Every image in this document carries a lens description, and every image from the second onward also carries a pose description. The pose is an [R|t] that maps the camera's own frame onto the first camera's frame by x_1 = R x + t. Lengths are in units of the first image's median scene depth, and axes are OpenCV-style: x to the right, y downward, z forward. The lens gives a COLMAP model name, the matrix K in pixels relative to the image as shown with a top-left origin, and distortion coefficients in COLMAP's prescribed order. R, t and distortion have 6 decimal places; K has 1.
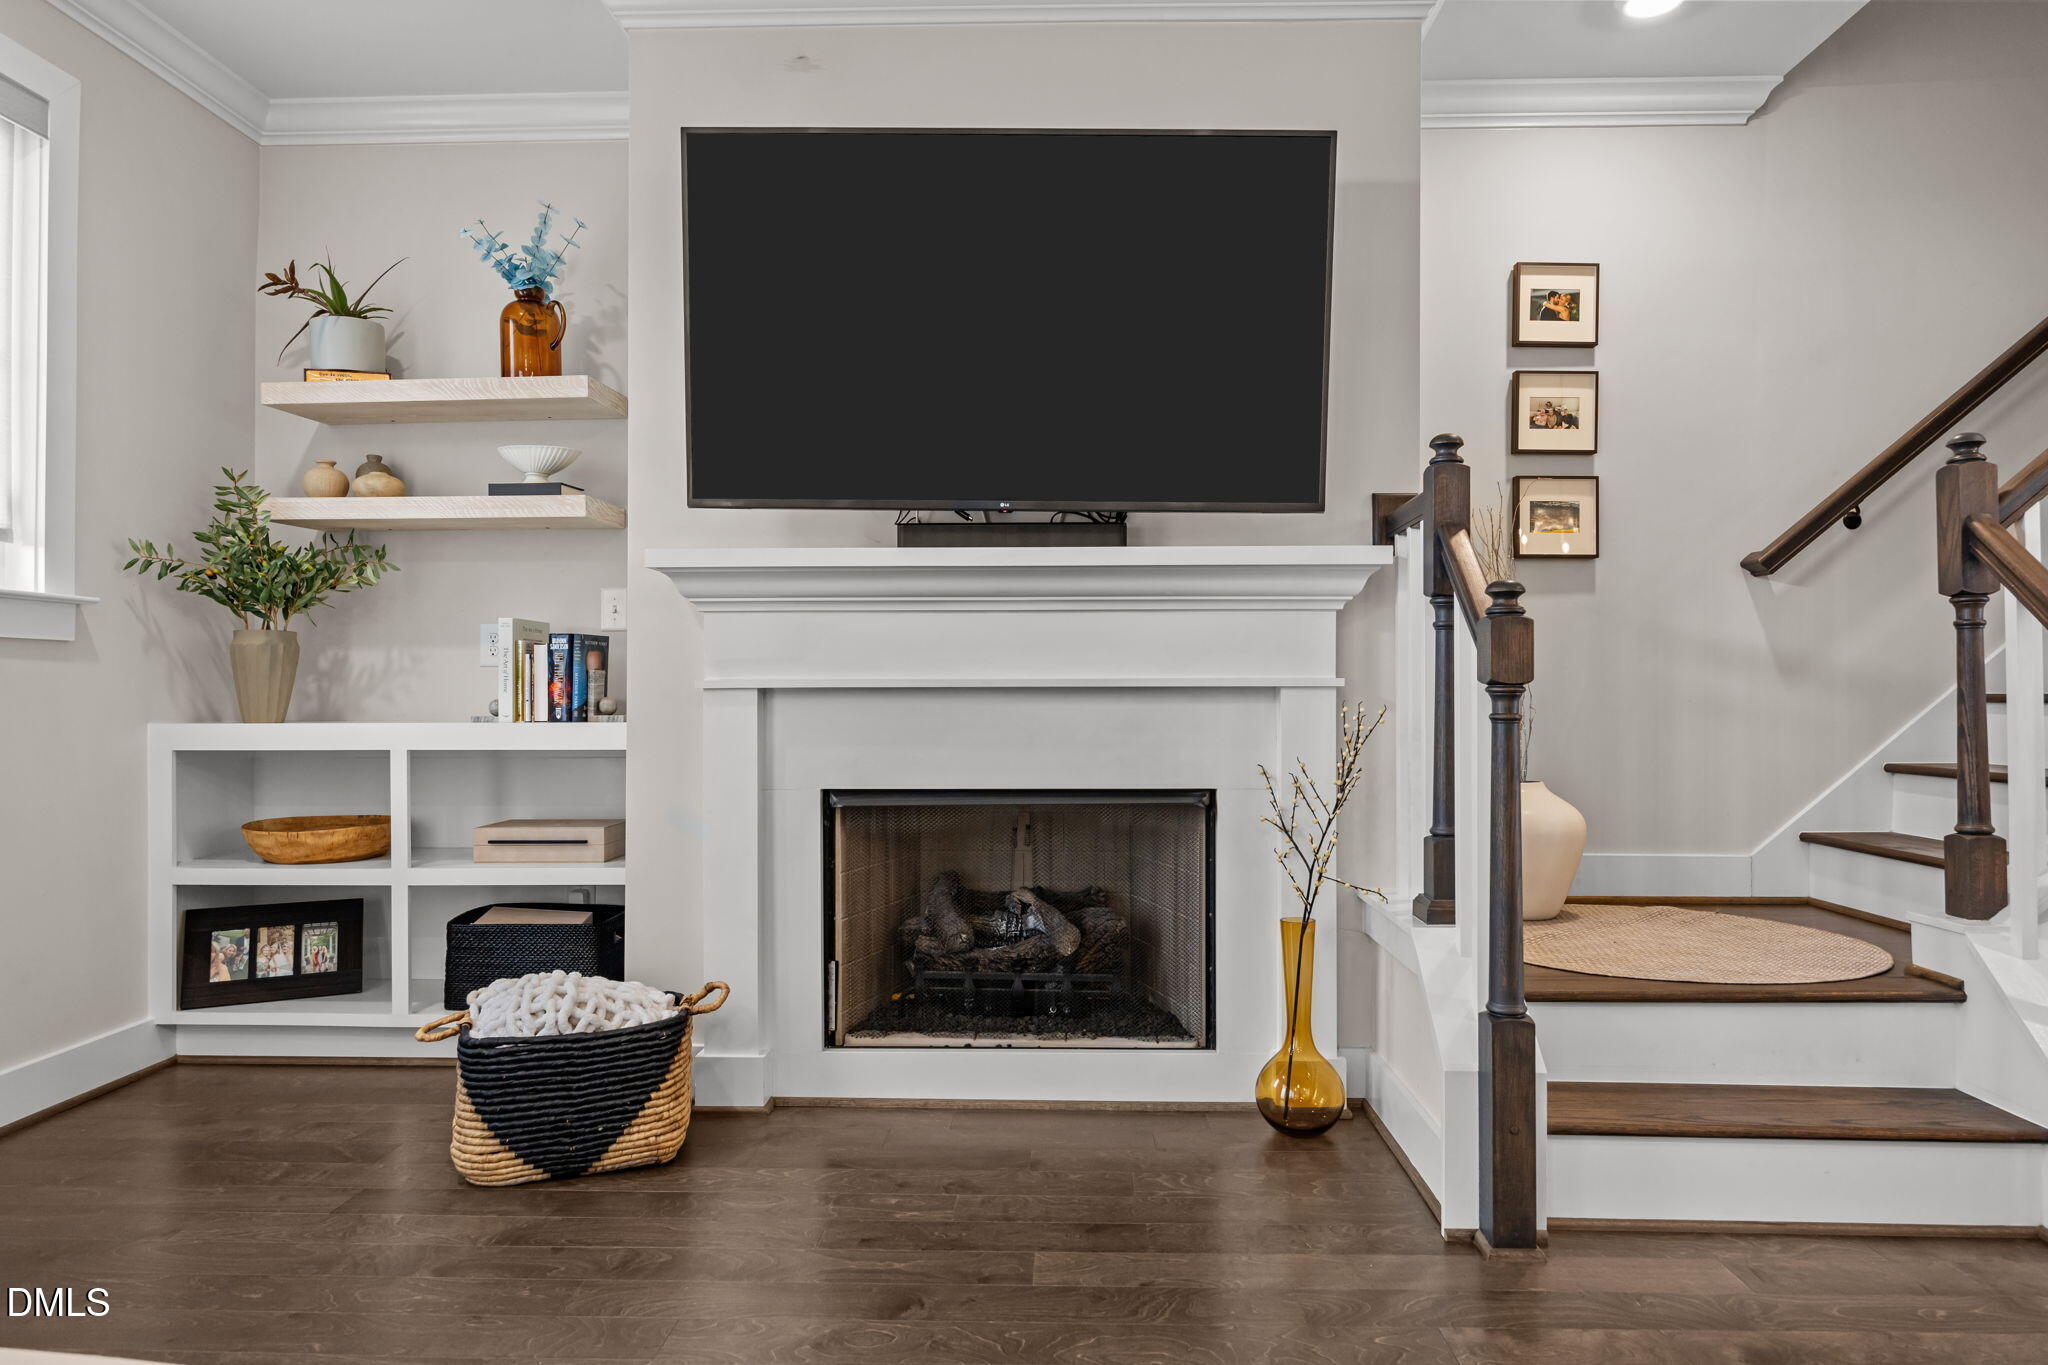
lens RADIAL K [[1228.1, 0, 1024.0], [0, 1228.1, 682.5], [0, 0, 1]] dist [-0.003397, -0.000832]
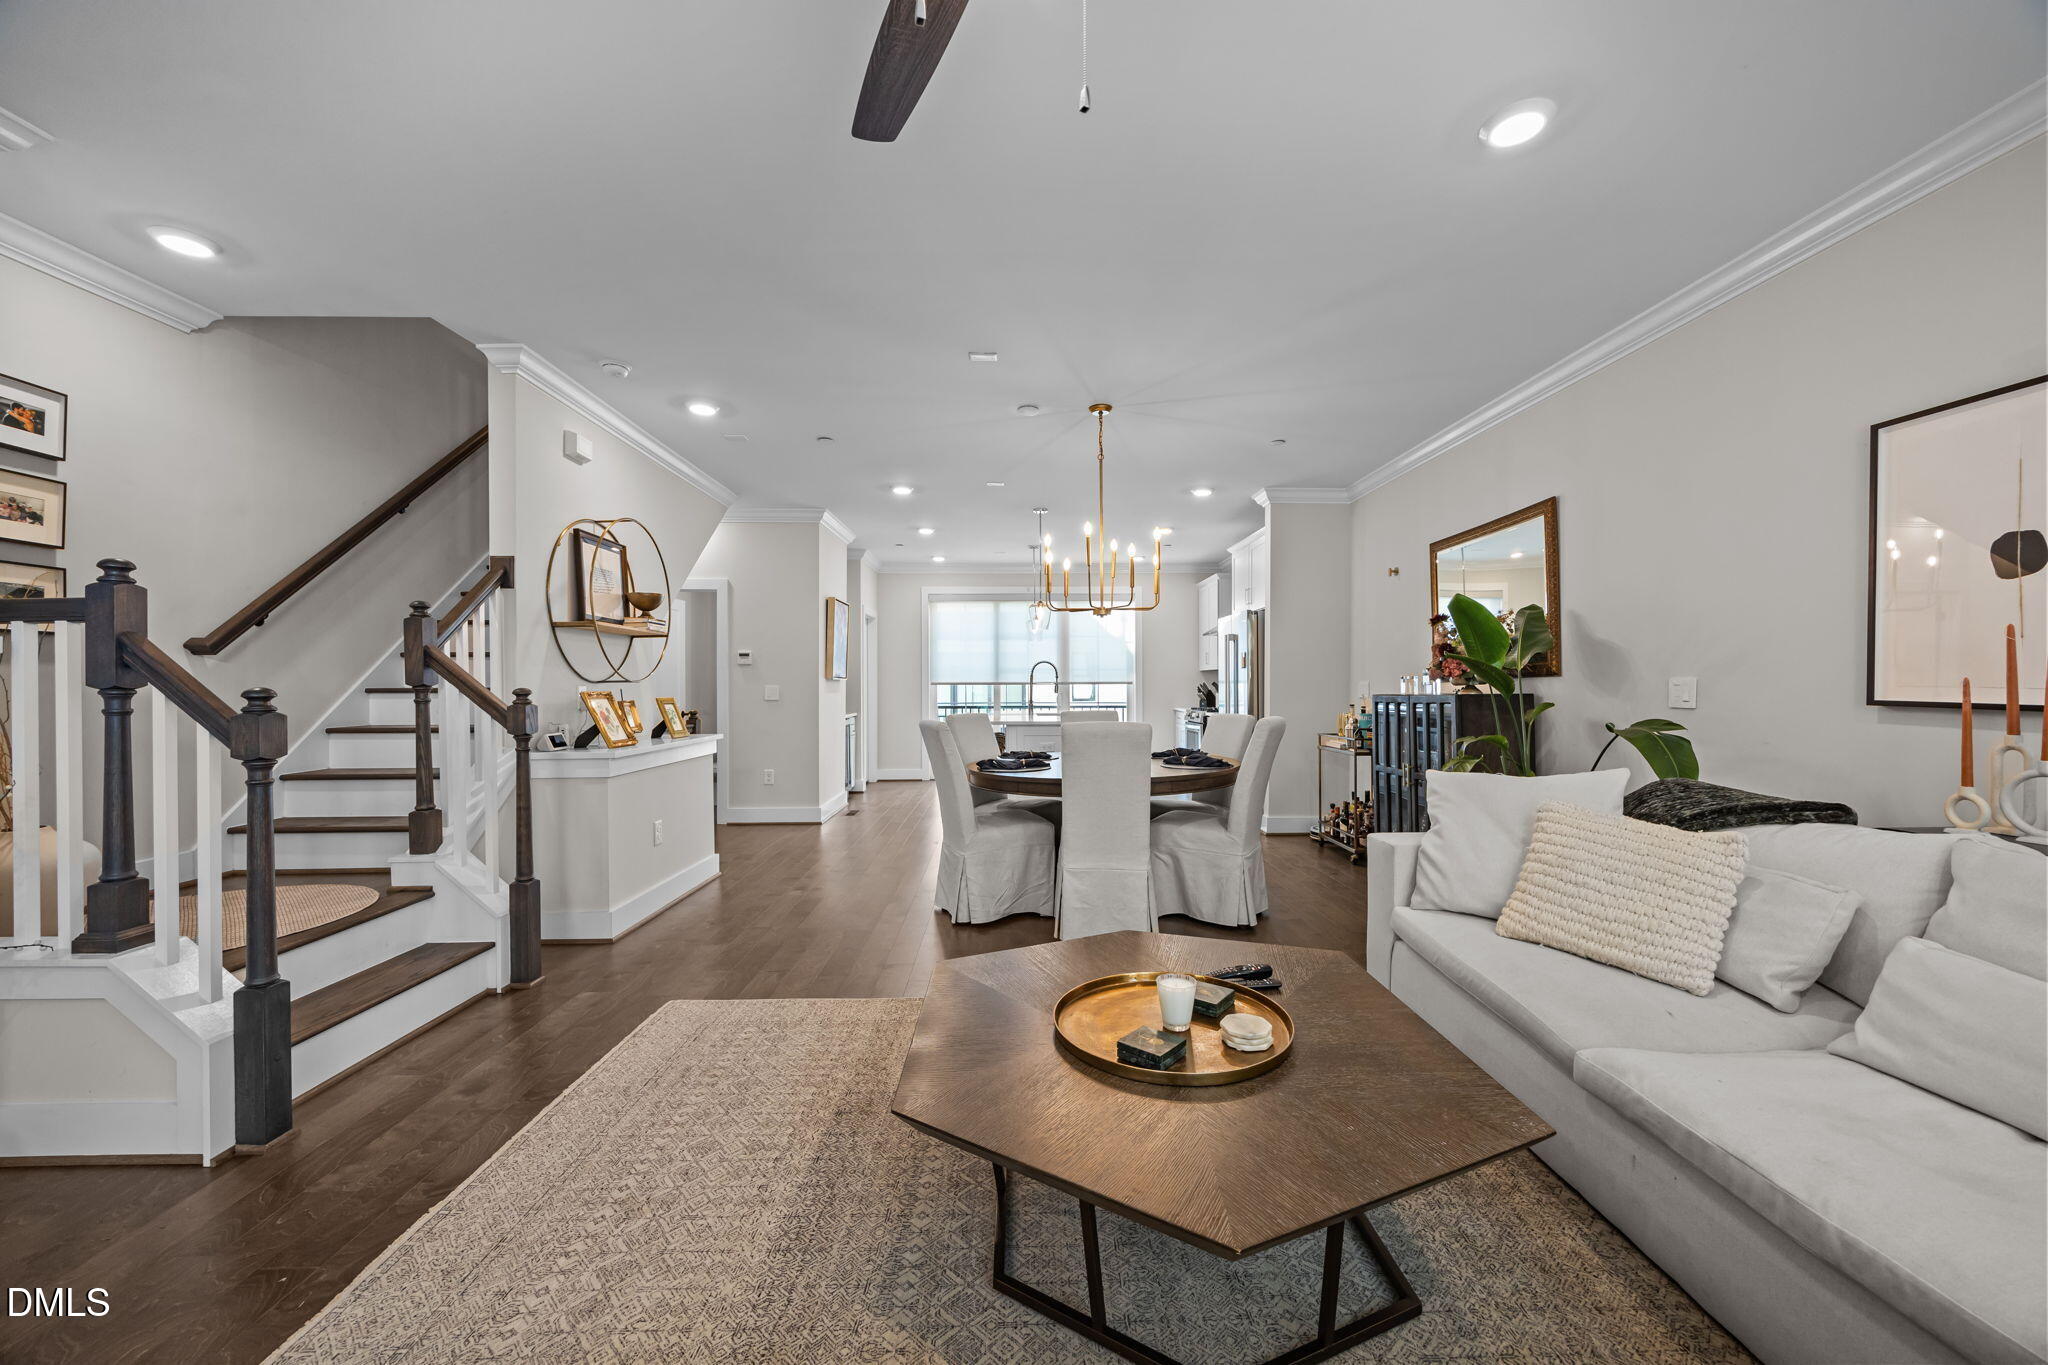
lens RADIAL K [[771.0, 0, 1024.0], [0, 771.0, 682.5], [0, 0, 1]] dist [-0.000366, -0.000020]
pose [[-0.042188, 0.002665, 0.999106, -0.470626], [-0.000816, 0.999996, -0.002702, -0.073179], [-0.999109, -0.000930, -0.042186, 0.105961]]
